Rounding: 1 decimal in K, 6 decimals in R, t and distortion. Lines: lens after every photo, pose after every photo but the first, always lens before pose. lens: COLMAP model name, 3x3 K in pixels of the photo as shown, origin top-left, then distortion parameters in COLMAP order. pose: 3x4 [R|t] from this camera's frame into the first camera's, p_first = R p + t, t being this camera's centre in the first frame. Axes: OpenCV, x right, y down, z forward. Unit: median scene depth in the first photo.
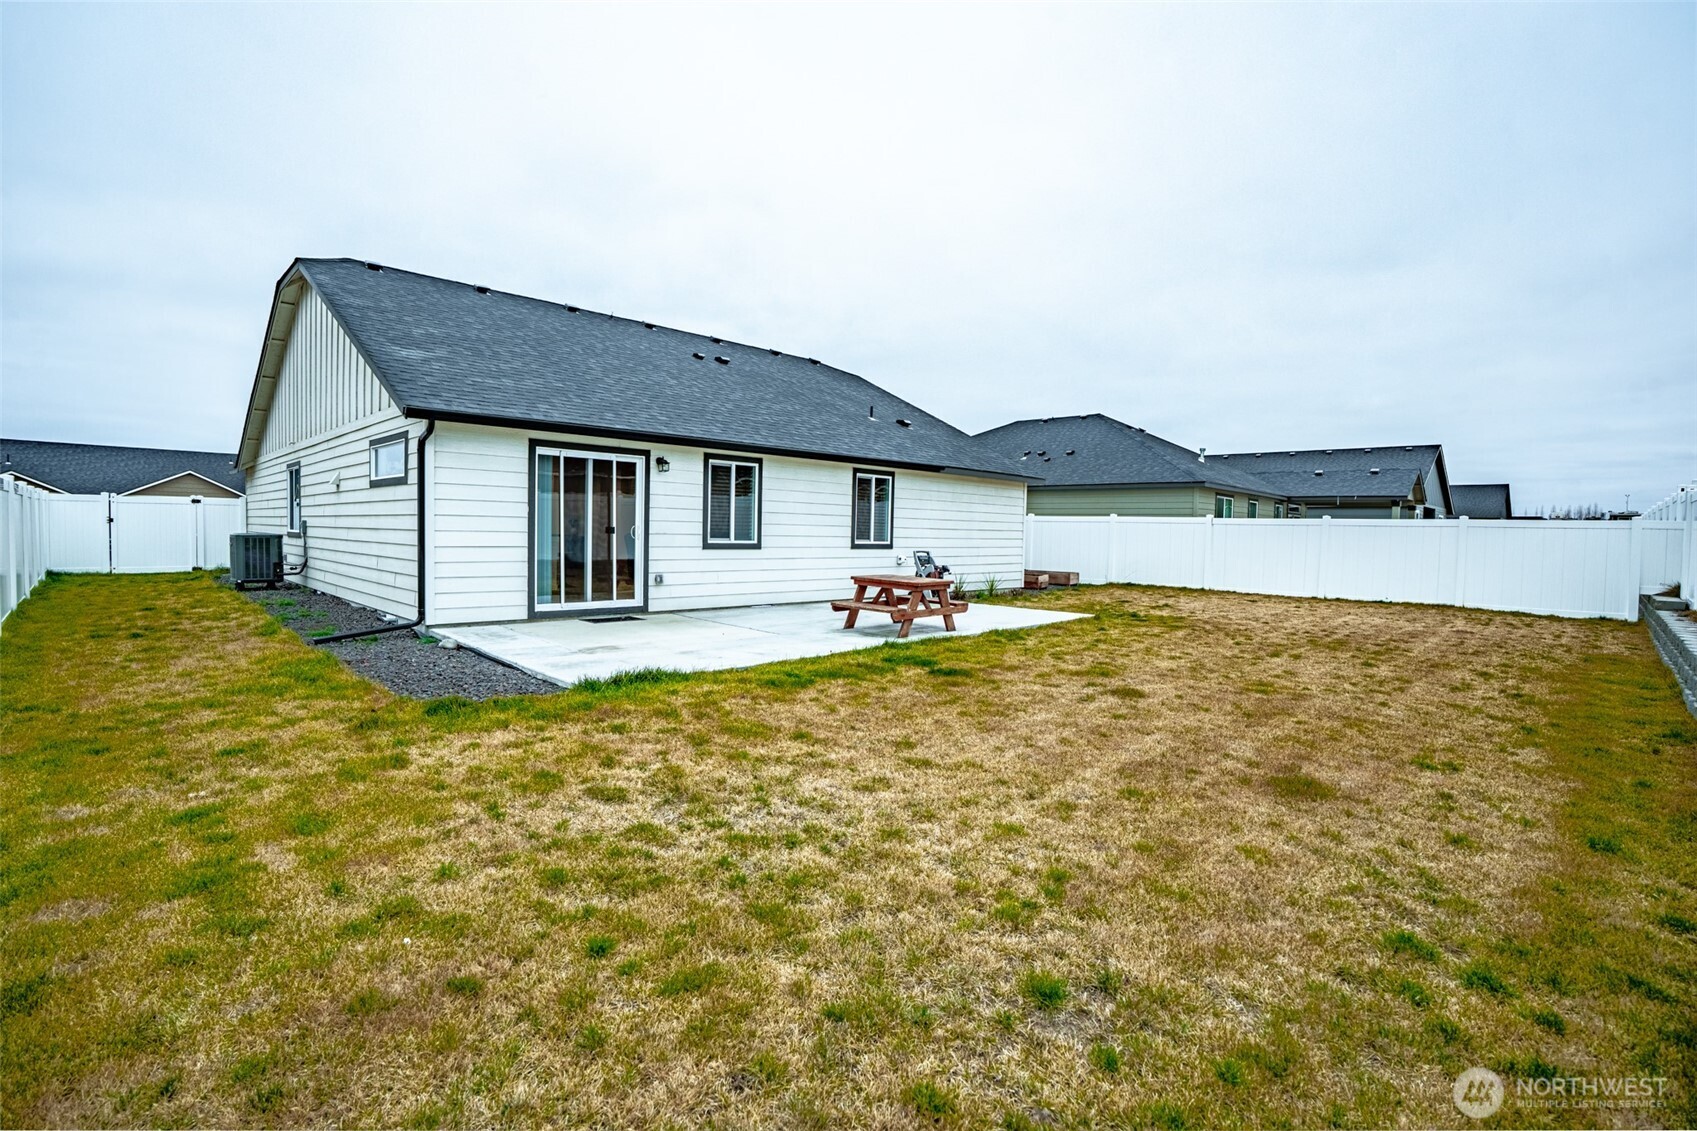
lens RADIAL K [[793.9, 0, 796.7], [0, 793.9, 564.5], [0, 0, 1]] dist [-0.044409, 0.000026]
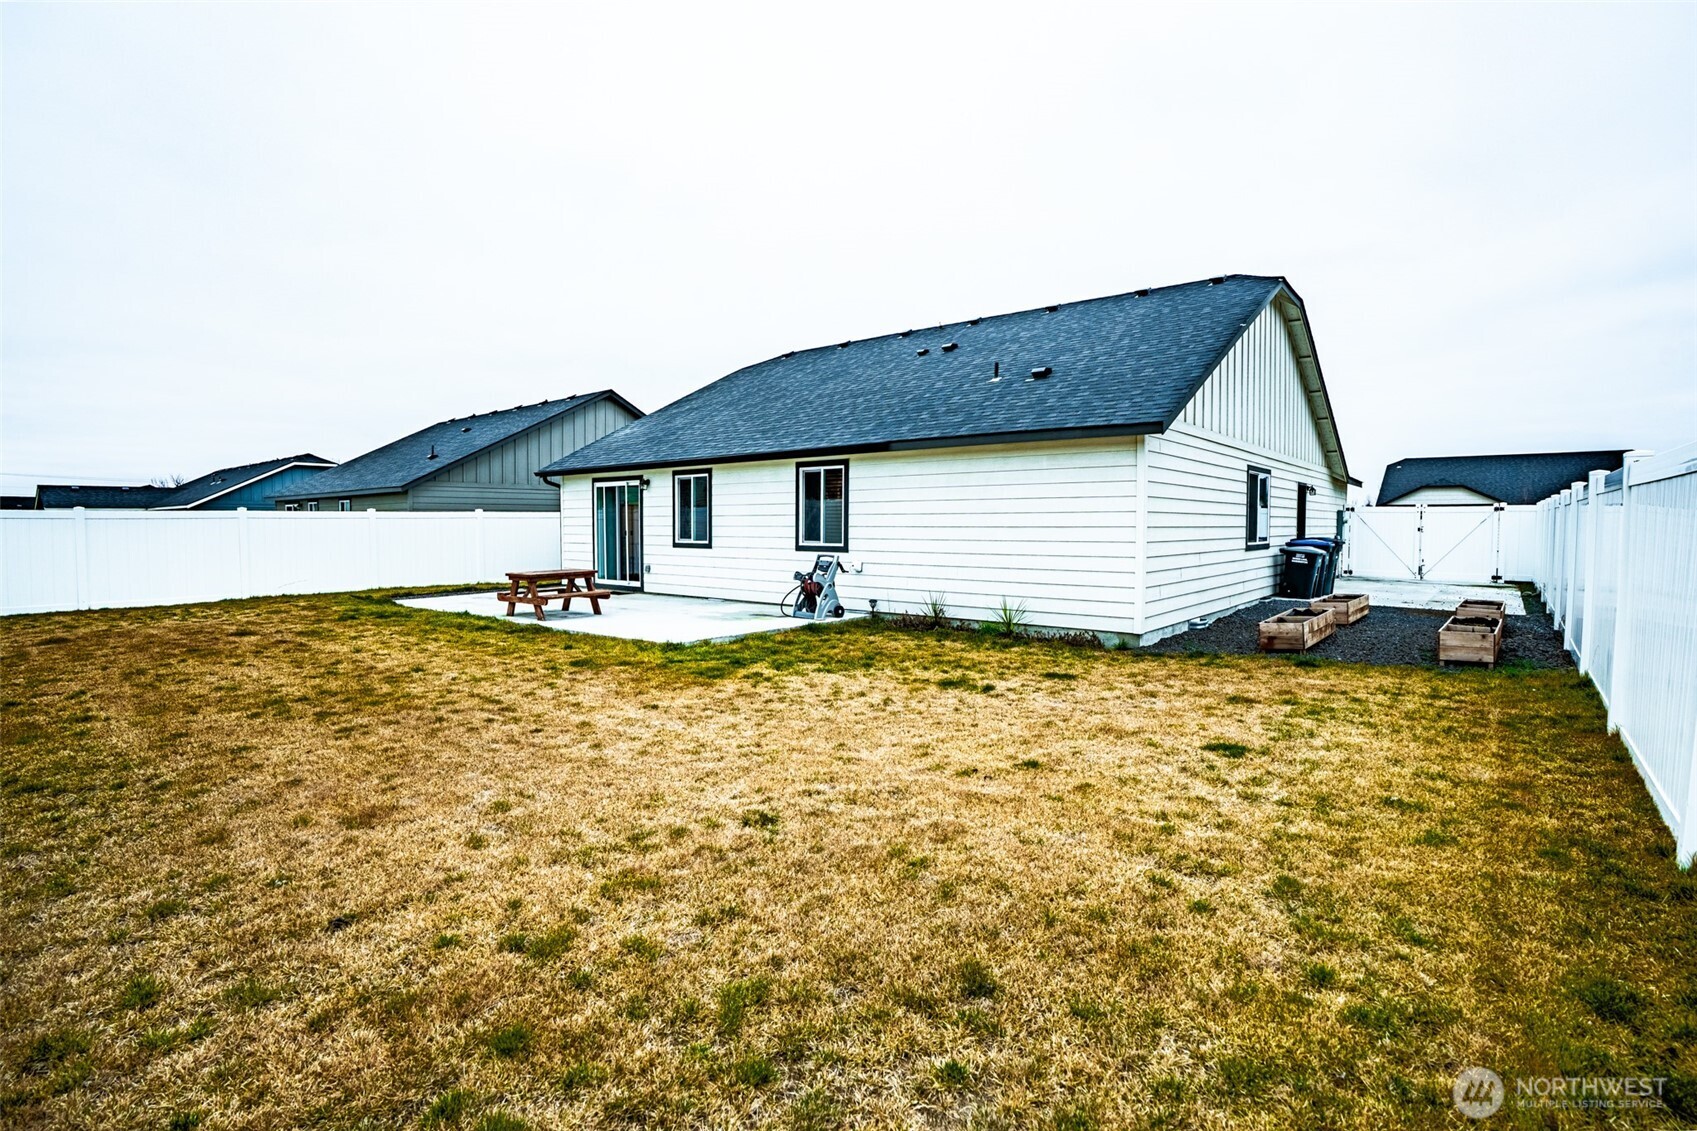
lens RADIAL K [[784.9, 0, 844.8], [0, 784.9, 567.1], [0, 0, 1]] dist [-0.068774, 0.026310]
pose [[0.148267, 0.026733, -0.988586, 1.115188], [-0.045133, 0.998776, 0.020240, -0.024892], [0.987917, 0.041617, 0.149292, 1.054727]]
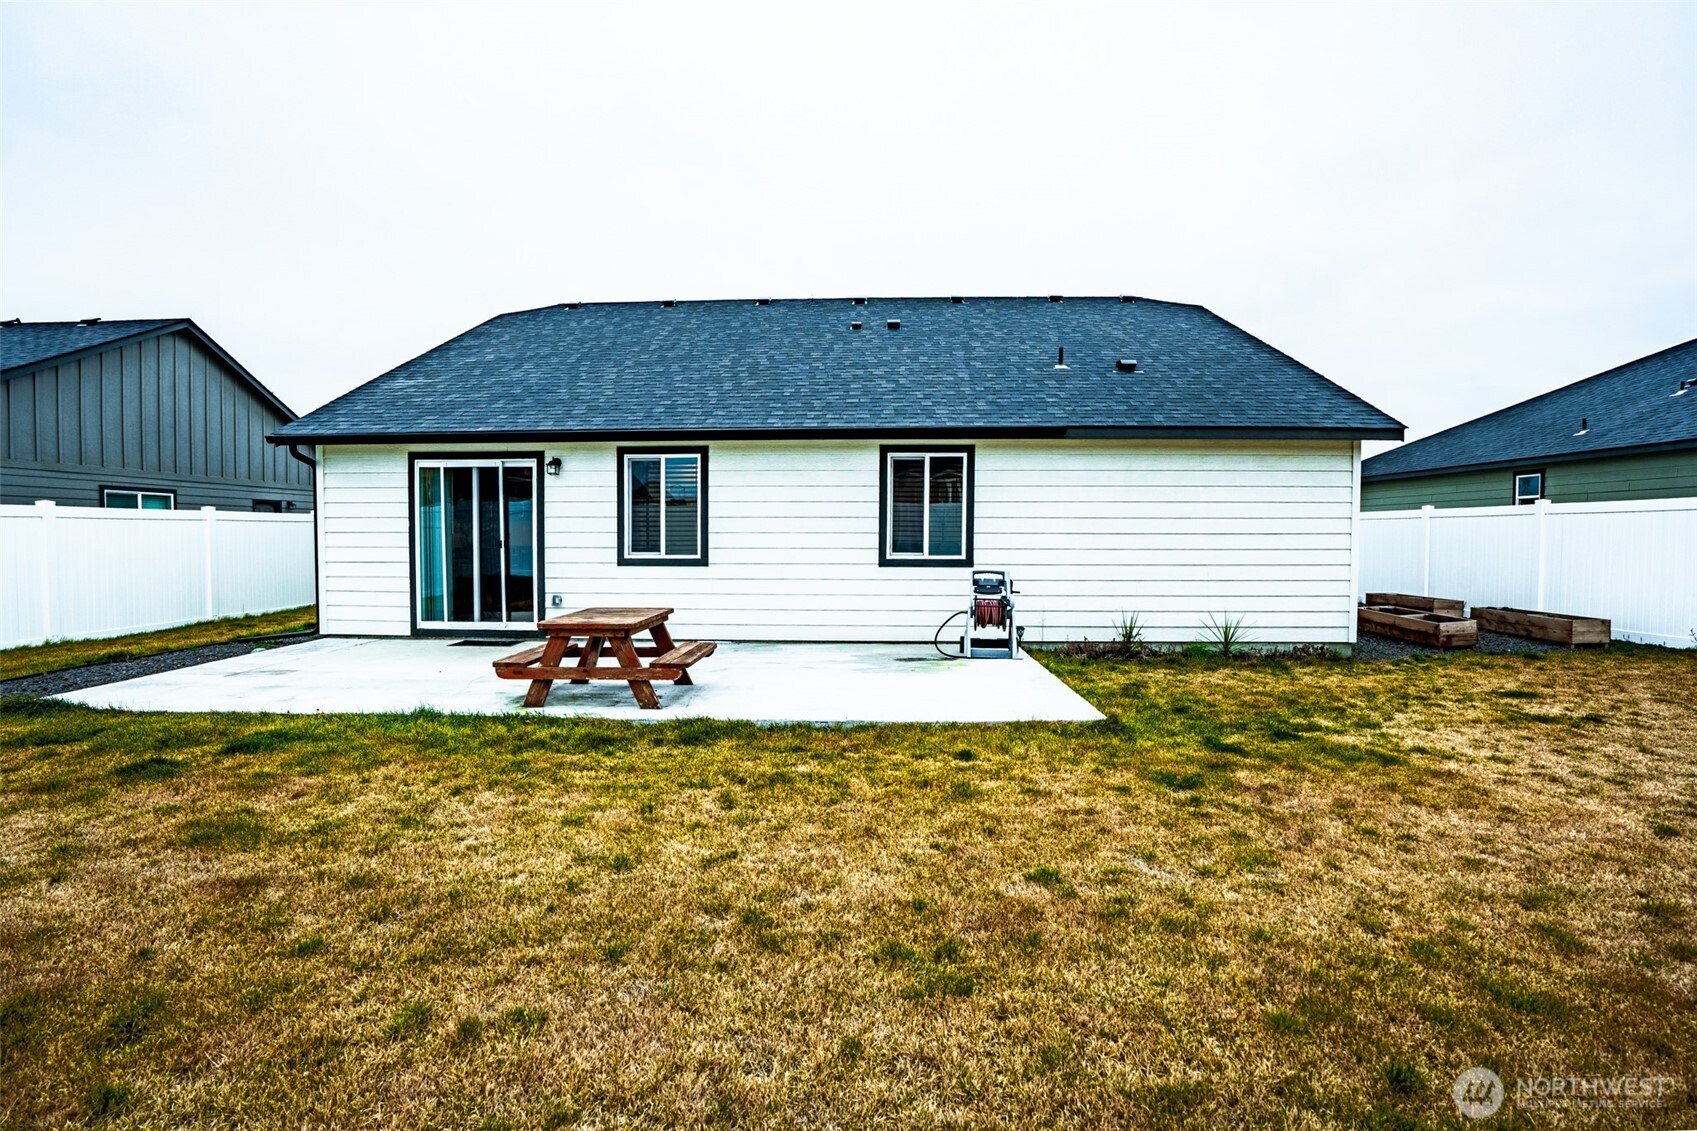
lens RADIAL K [[784.9, 0, 844.8], [0, 784.9, 567.1], [0, 0, 1]] dist [-0.068774, 0.026310]
pose [[0.697488, 0.006431, -0.716568, 0.598107], [-0.018081, 0.999799, -0.008626, -0.014723], [0.716368, 0.018973, 0.697464, 0.592456]]
